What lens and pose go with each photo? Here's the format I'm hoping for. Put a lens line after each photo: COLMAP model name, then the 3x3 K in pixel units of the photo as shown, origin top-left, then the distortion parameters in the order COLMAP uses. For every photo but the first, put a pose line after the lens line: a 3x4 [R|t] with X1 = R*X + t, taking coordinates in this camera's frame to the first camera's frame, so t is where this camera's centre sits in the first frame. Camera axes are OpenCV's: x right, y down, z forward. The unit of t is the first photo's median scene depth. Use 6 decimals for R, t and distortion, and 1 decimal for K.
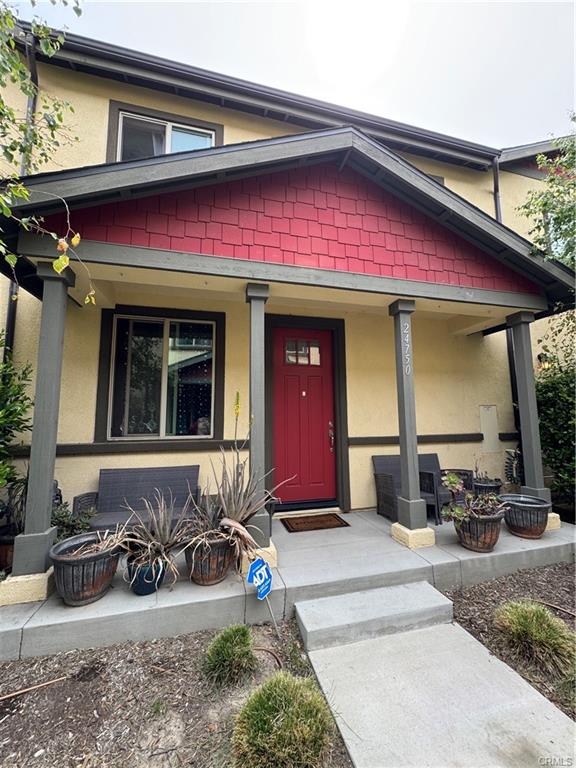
lens RADIAL K [[306.1, 0, 289.4], [0, 306.1, 383.9], [0, 0, 1]] dist [-0.002589, 0.000009]
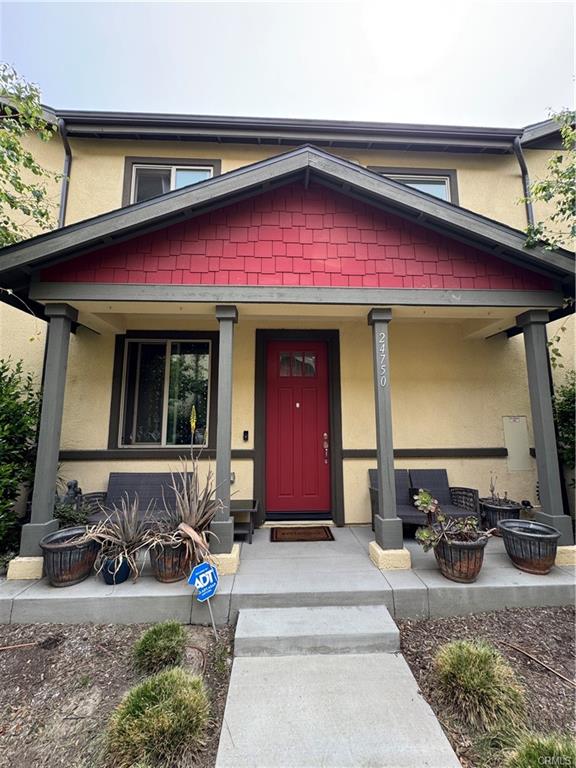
lens RADIAL K [[306.1, 0, 289.6], [0, 306.1, 384.1], [0, 0, 1]] dist [-0.002589, 0.000009]
pose [[0.977053, -0.021330, -0.211927, 0.300858], [0.017069, 0.999614, -0.021917, -0.020536], [0.212313, 0.017796, 0.977040, -0.000370]]
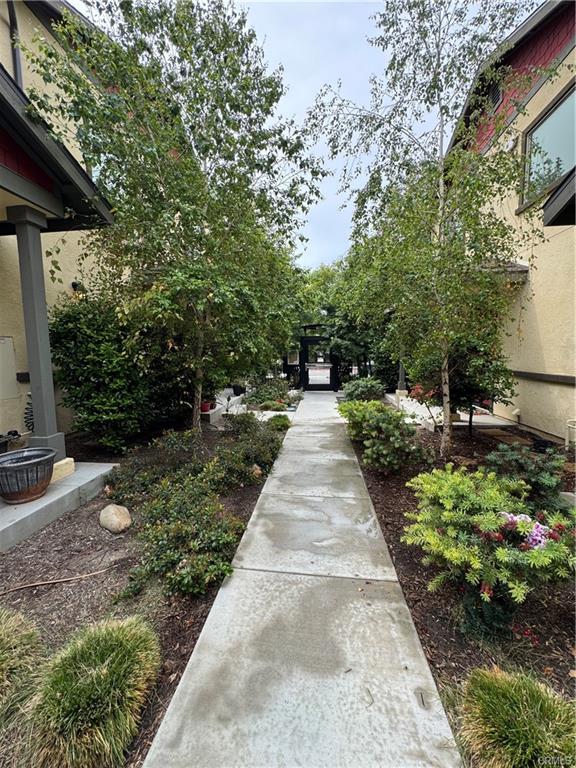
lens RADIAL K [[306.1, 0, 287.2], [0, 306.1, 383.3], [0, 0, 1]] dist [-0.002589, 0.000009]
pose [[0.357598, -0.089147, 0.929611, 0.302461], [-0.092515, 0.987155, 0.130253, 0.032330], [-0.929282, -0.132581, 0.344757, 0.129543]]
